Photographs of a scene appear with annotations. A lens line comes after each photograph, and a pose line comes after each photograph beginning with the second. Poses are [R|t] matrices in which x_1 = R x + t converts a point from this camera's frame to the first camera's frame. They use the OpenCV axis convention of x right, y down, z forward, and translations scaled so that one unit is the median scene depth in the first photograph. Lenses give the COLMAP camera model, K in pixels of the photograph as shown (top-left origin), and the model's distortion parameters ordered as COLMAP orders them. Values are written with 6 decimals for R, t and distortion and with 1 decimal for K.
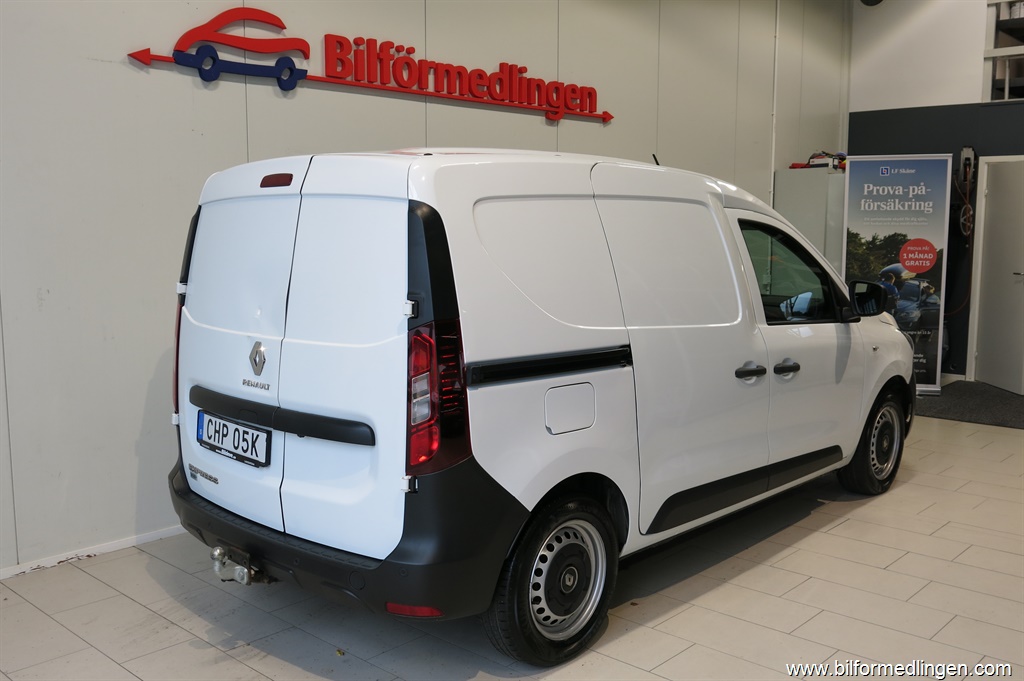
lens RADIAL K [[932.7, 0, 496.4], [0, 932.7, 335.0], [0, 0, 1]] dist [0.006970, -0.006465]
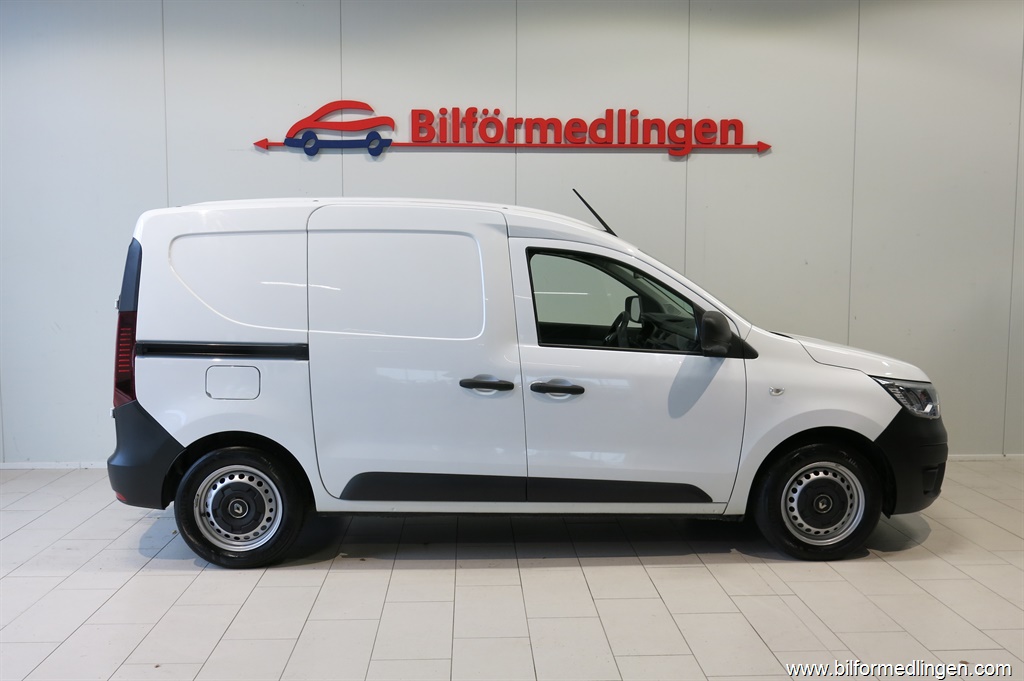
lens RADIAL K [[964.9, 0, 562.0], [0, 964.9, 338.1], [0, 0, 1]] dist [0.004836, 0.006130]
pose [[0.723185, 0.058950, -0.688134, 0.953166], [-0.085113, 0.996363, -0.004093, -0.016294], [0.685390, 0.061529, 0.725572, 0.187940]]
